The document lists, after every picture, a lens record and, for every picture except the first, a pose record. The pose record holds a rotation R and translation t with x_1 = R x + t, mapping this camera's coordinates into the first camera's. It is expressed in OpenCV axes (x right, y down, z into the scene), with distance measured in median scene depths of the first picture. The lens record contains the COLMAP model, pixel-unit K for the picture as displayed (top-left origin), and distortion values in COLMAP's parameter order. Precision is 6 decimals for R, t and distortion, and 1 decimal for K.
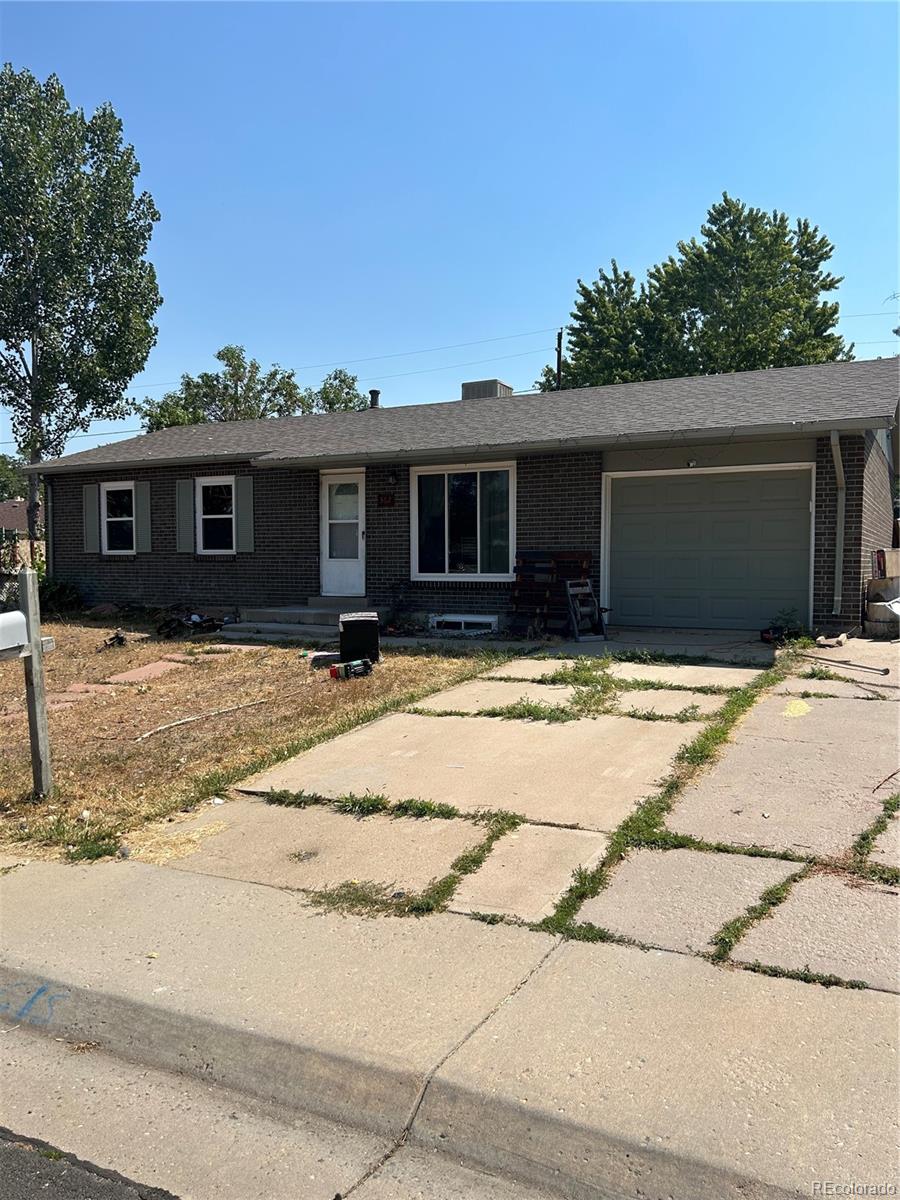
lens RADIAL K [[906.8, 0, 453.3], [0, 906.8, 612.4], [0, 0, 1]] dist [0.014332, 0.011295]
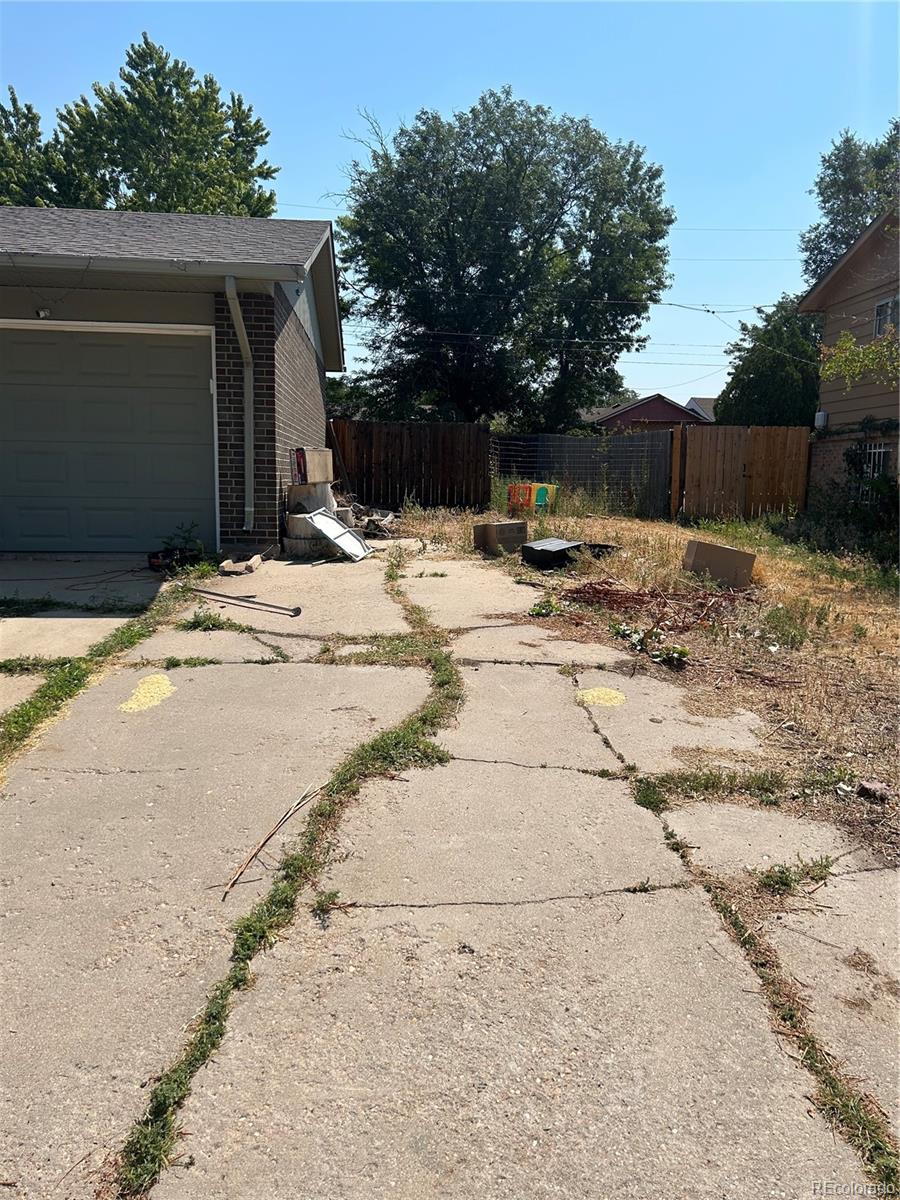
lens RADIAL K [[906.8, 0, 452.0], [0, 906.8, 599.3], [0, 0, 1]] dist [0.014332, 0.011295]
pose [[0.842624, -0.058743, 0.535288, 0.137717], [0.012556, 0.995905, 0.089526, -0.005562], [-0.538356, -0.068716, 0.839912, 0.232407]]
